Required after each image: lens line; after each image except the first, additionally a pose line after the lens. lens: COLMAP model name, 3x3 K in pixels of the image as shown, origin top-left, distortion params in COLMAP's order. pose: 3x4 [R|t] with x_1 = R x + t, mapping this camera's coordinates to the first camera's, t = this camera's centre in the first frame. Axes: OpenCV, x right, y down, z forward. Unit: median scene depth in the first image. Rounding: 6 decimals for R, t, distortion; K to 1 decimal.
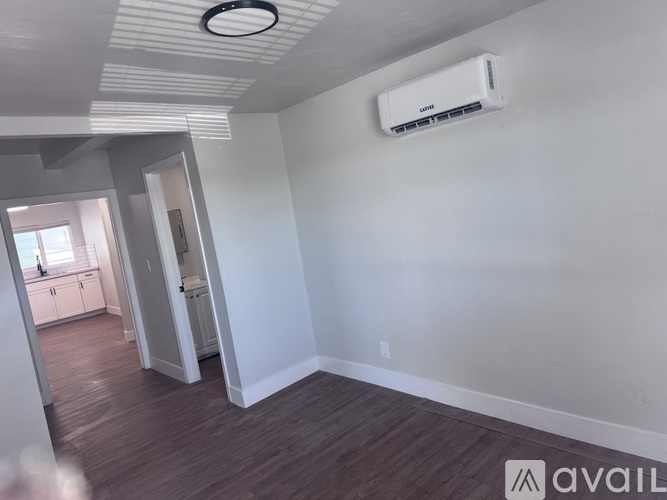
lens RADIAL K [[464.7, 0, 333.6], [0, 464.7, 247.0], [0, 0, 1]] dist [0.027014, -0.050265]
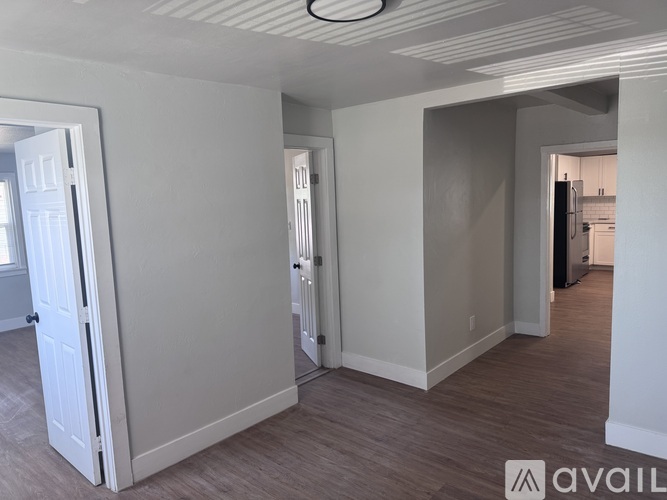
lens RADIAL K [[464.7, 0, 334.1], [0, 464.7, 251.9], [0, 0, 1]] dist [0.027014, -0.050265]
pose [[0.122645, 0.267152, -0.955818, 0.493731], [-0.087566, 0.962246, 0.257713, -0.146090], [0.988580, 0.052090, 0.141408, 0.512779]]
